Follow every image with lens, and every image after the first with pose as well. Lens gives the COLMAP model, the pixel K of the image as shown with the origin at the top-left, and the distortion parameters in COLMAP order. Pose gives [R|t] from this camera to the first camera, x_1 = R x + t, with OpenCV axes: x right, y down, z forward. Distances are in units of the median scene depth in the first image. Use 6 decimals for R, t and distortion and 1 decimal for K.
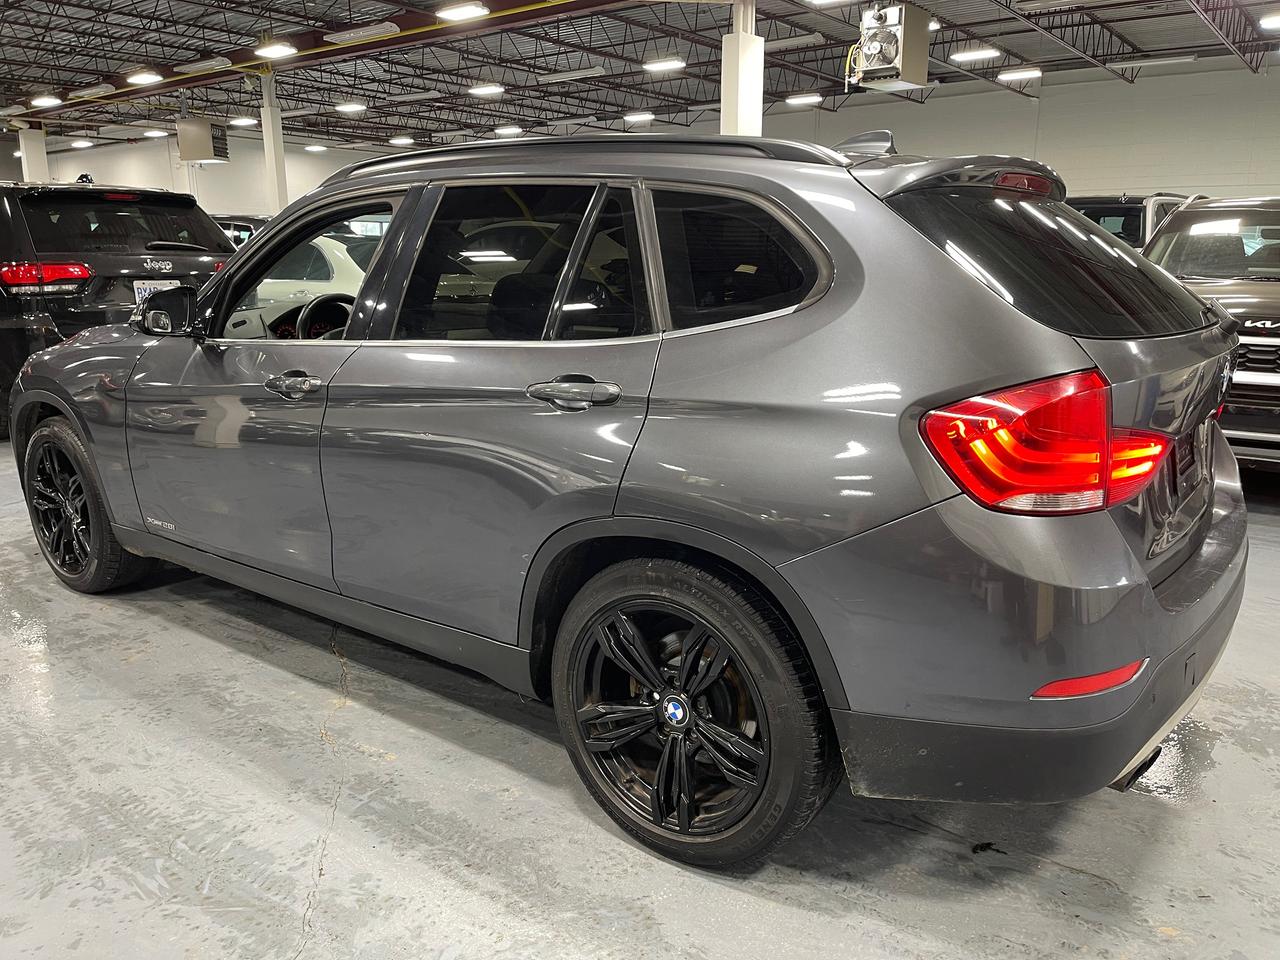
lens RADIAL K [[949.6, 0, 640.0], [0, 949.6, 480.0], [0, 0, 1]] dist [0.078877, -0.093795]
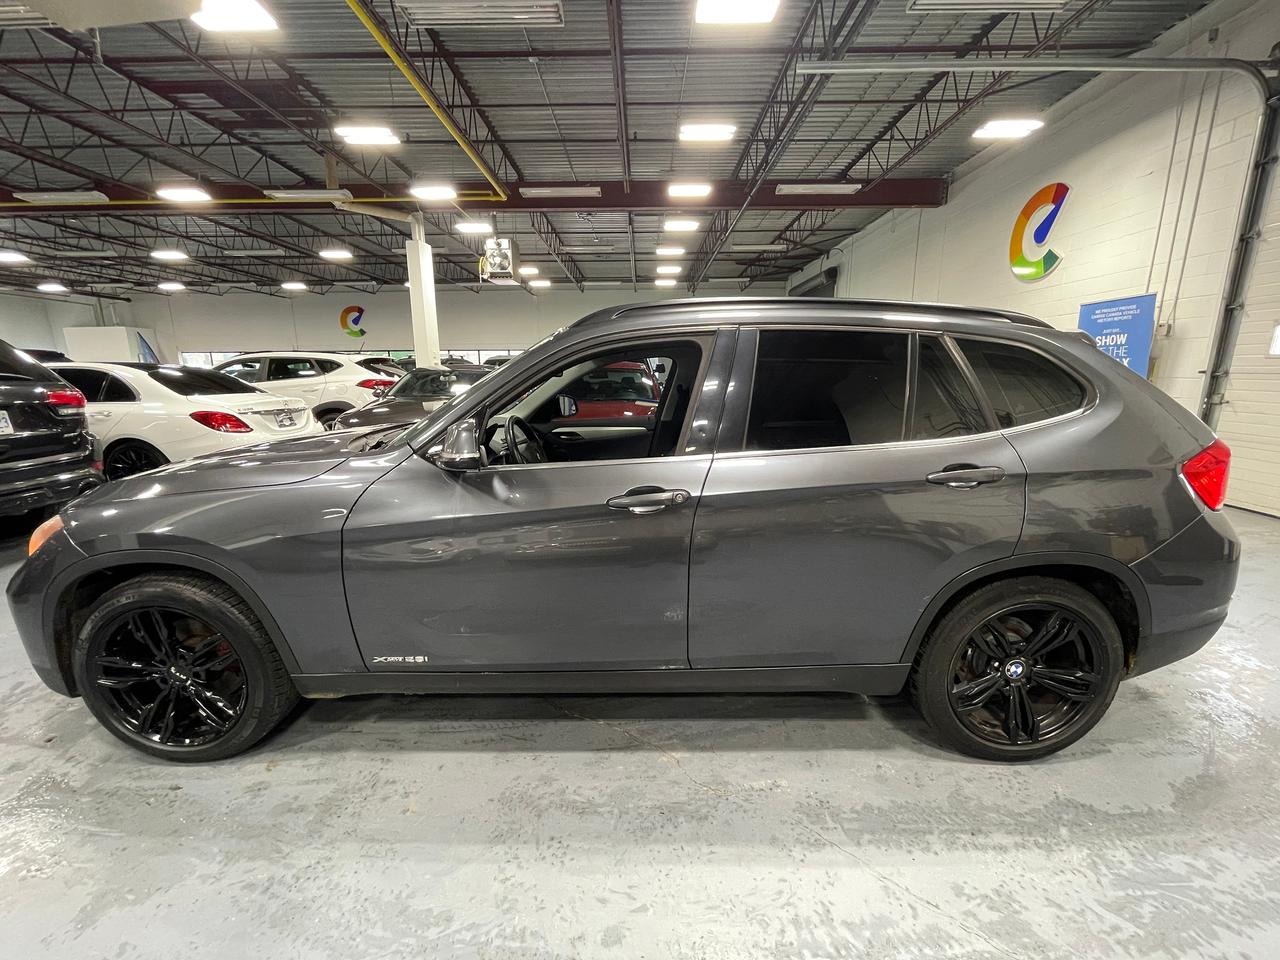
lens RADIAL K [[515.1, 0, 640.0], [0, 515.1, 480.0], [0, 0, 1]] dist [-0.002890, 0.000111]
pose [[0.802441, -0.128572, 0.582716, -0.589599], [0.145469, 0.989200, 0.017938, -0.109368], [-0.578729, 0.070373, 0.812478, 0.424404]]
